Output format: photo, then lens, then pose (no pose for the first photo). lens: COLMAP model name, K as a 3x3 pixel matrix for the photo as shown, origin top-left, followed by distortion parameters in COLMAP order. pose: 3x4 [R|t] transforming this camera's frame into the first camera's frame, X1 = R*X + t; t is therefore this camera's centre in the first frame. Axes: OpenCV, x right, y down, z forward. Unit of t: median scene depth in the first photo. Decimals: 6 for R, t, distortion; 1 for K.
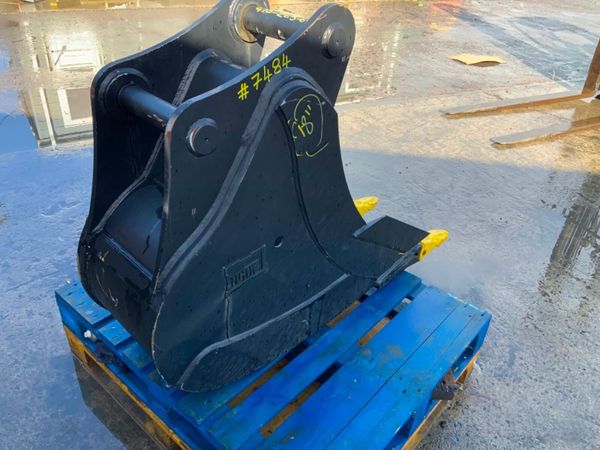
lens RADIAL K [[492.8, 0, 302.7], [0, 492.8, 231.4], [0, 0, 1]] dist [0.048497, -0.092132]
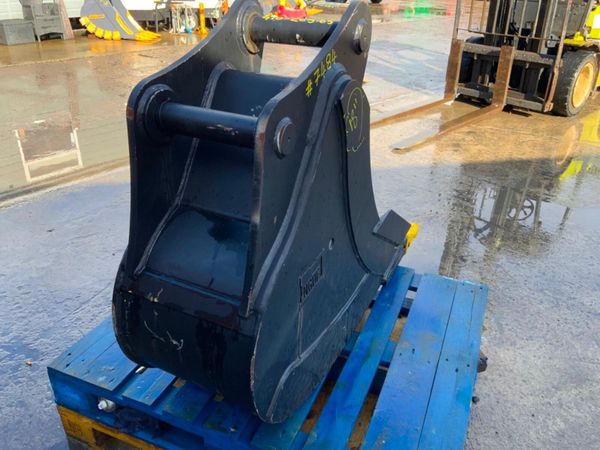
lens RADIAL K [[492.8, 0, 302.7], [0, 492.8, 231.4], [0, 0, 1]] dist [0.048497, -0.092132]
pose [[0.949115, -0.184405, 0.255294, -0.347283], [0.203211, 0.977902, -0.049122, 0.032286], [-0.240594, 0.098501, 0.965615, 0.067806]]
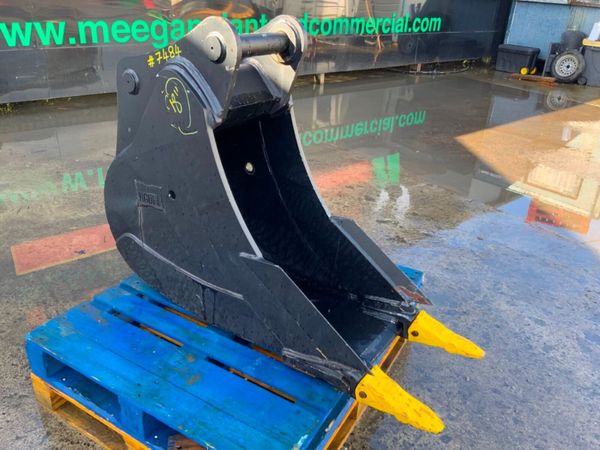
lens RADIAL K [[492.8, 0, 302.7], [0, 492.8, 231.4], [0, 0, 1]] dist [0.048497, -0.092132]
pose [[0.182720, 0.398485, -0.898790, 1.184500], [-0.579960, 0.781871, 0.228745, -0.387592], [0.793889, 0.479466, 0.373969, 0.837640]]
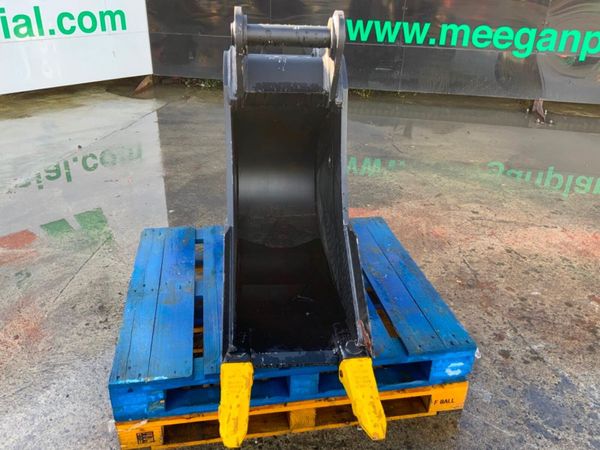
lens RADIAL K [[494.9, 0, 300.0], [0, 494.9, 225.0], [0, 0, 1]] dist [0.049284, -0.113890]
pose [[-0.624624, 0.289449, -0.725303, 0.979813], [-0.491799, 0.575657, 0.653263, -0.959155], [0.606612, 0.764747, -0.217219, 1.607392]]
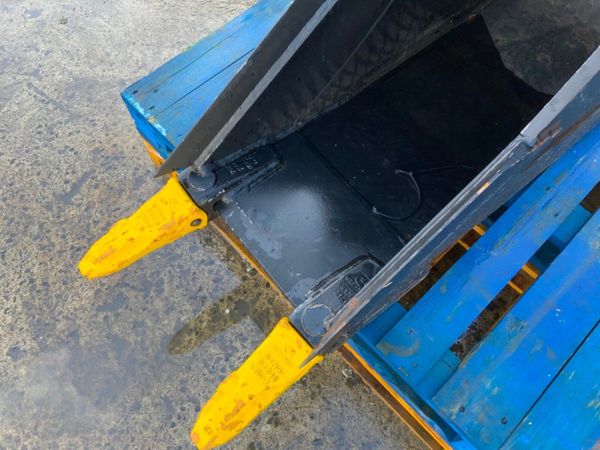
lens RADIAL K [[493.2, 0, 300.0], [0, 493.2, 225.0], [0, 0, 1]] dist [0.103097, -0.159671]
pose [[-0.993233, -0.115017, -0.016088, 0.180955], [0.000730, -0.144708, 0.989474, -0.713569], [-0.116135, 0.982767, 0.143813, 1.437601]]
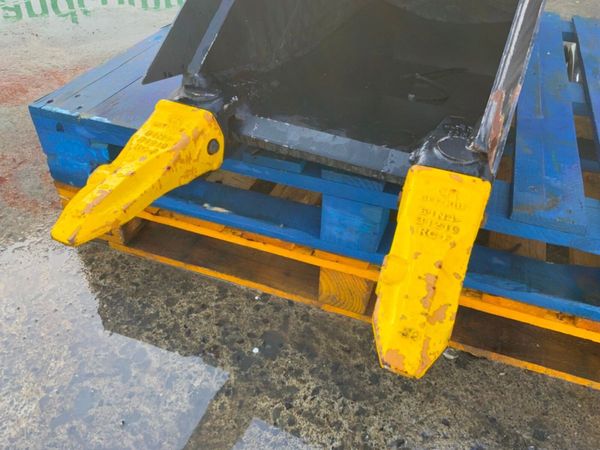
lens RADIAL K [[496.5, 0, 300.0], [0, 496.5, 225.0], [0, 0, 1]] dist [0.054901, -0.090727]
pose [[-0.932377, 0.164500, -0.321890, 0.423640], [-0.259492, 0.315362, 0.912804, -0.443579], [0.251668, 0.934605, -0.251350, 1.793187]]
